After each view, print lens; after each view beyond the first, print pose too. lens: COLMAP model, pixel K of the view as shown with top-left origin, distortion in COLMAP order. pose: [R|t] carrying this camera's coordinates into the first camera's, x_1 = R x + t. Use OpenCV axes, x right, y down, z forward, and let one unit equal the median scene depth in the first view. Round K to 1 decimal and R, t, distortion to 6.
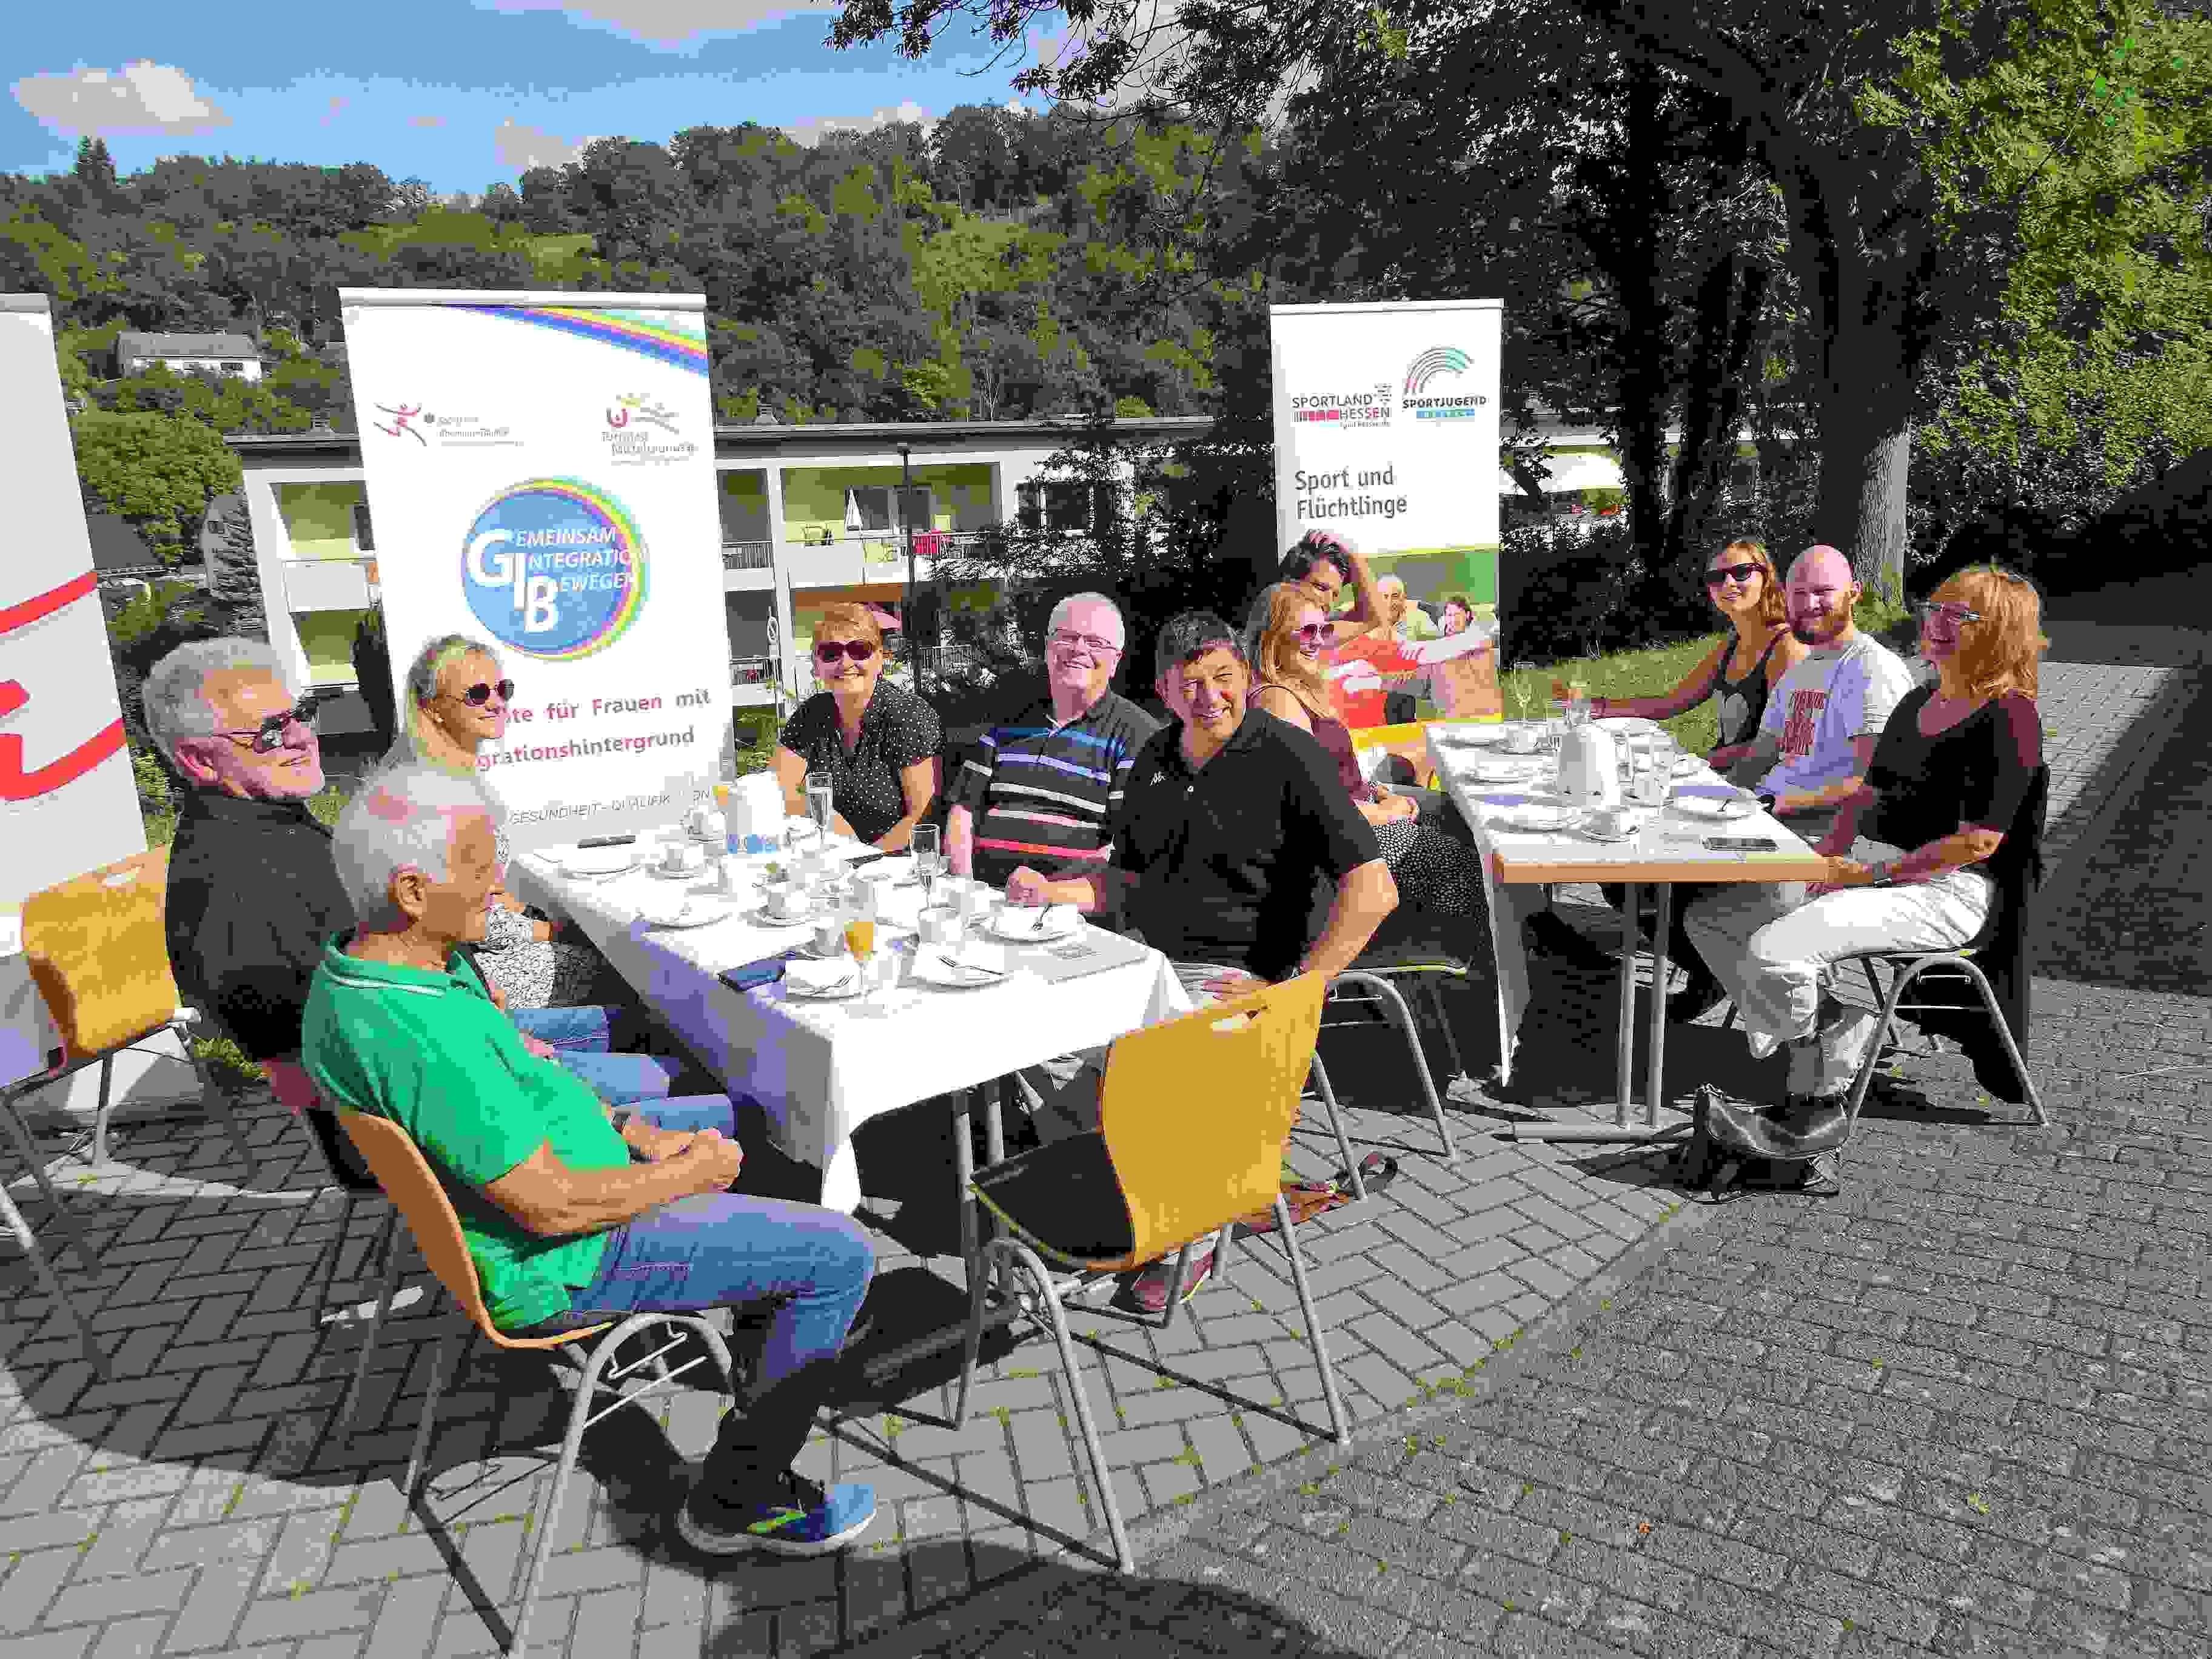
lens RADIAL K [[1604.1, 0, 1104.8], [0, 1604.1, 864.0], [0, 0, 1]] dist [0.004471, -0.033291]
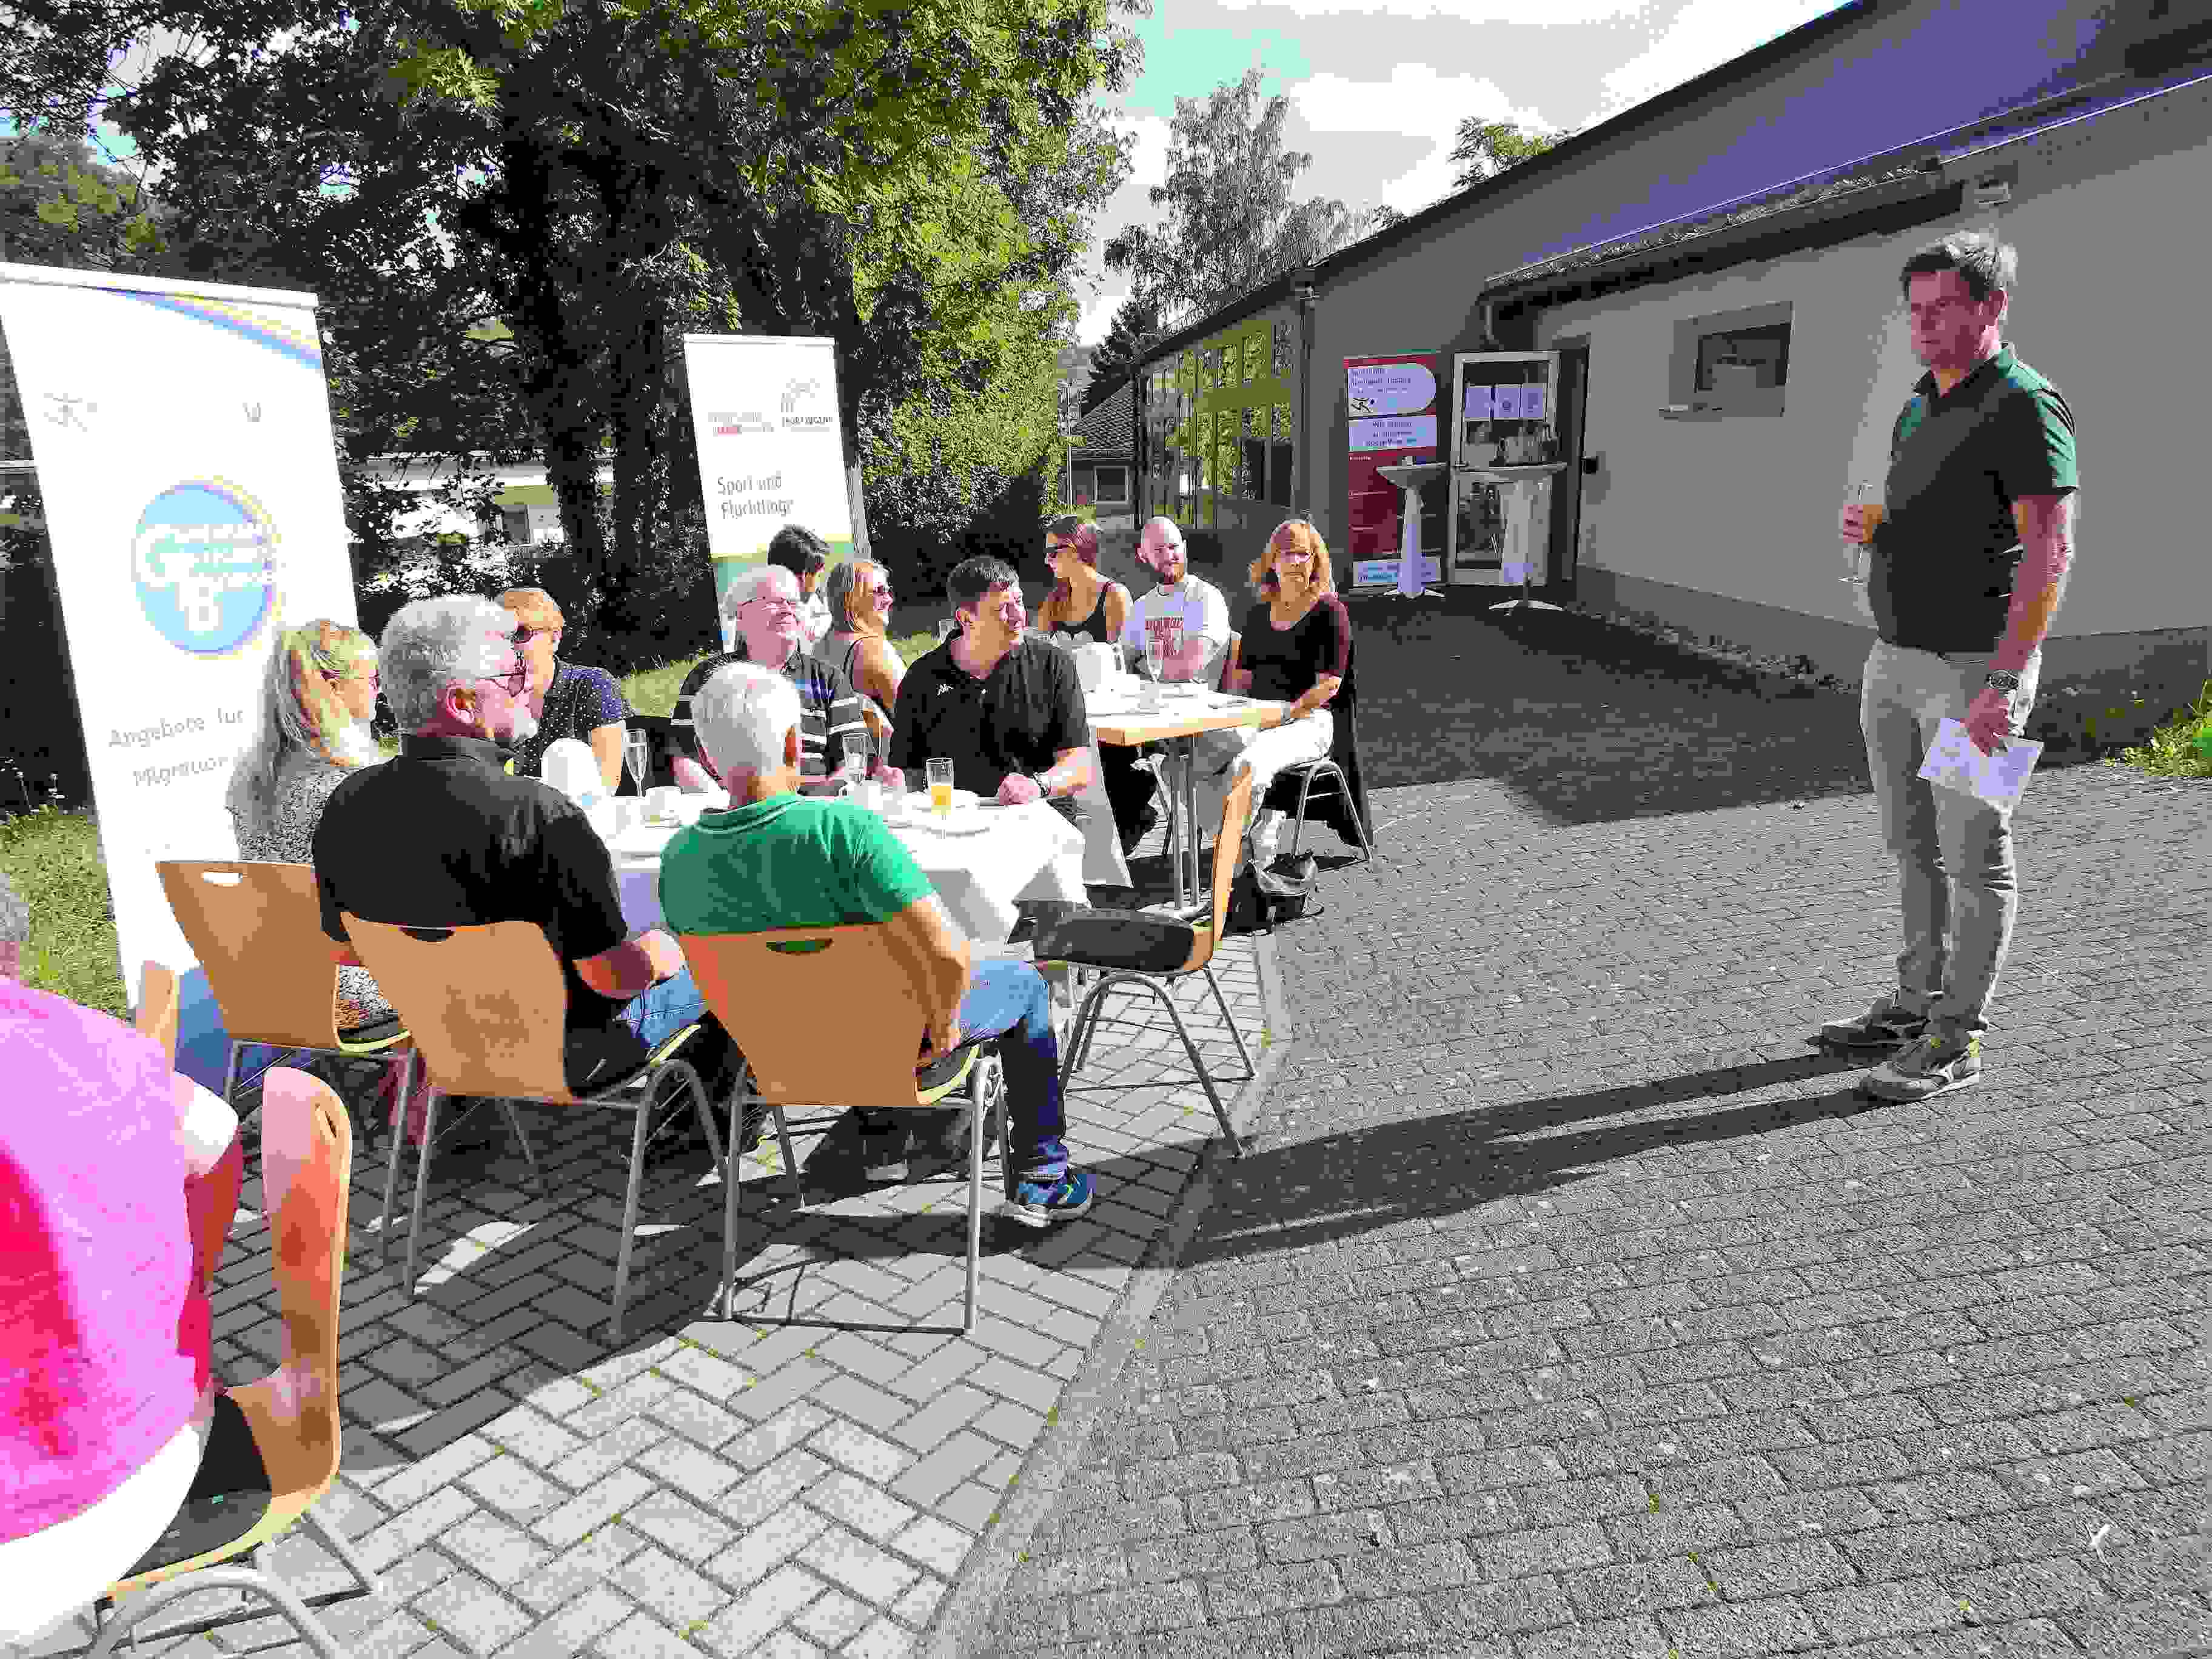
lens RADIAL K [[1604.1, 0, 1104.8], [0, 1604.1, 864.0], [0, 0, 1]] dist [0.004471, -0.033291]
pose [[0.737890, -0.160448, 0.655572, -0.612085], [0.179695, 0.982976, 0.038320, 0.049506], [-0.650560, 0.089528, 0.754159, -0.050816]]
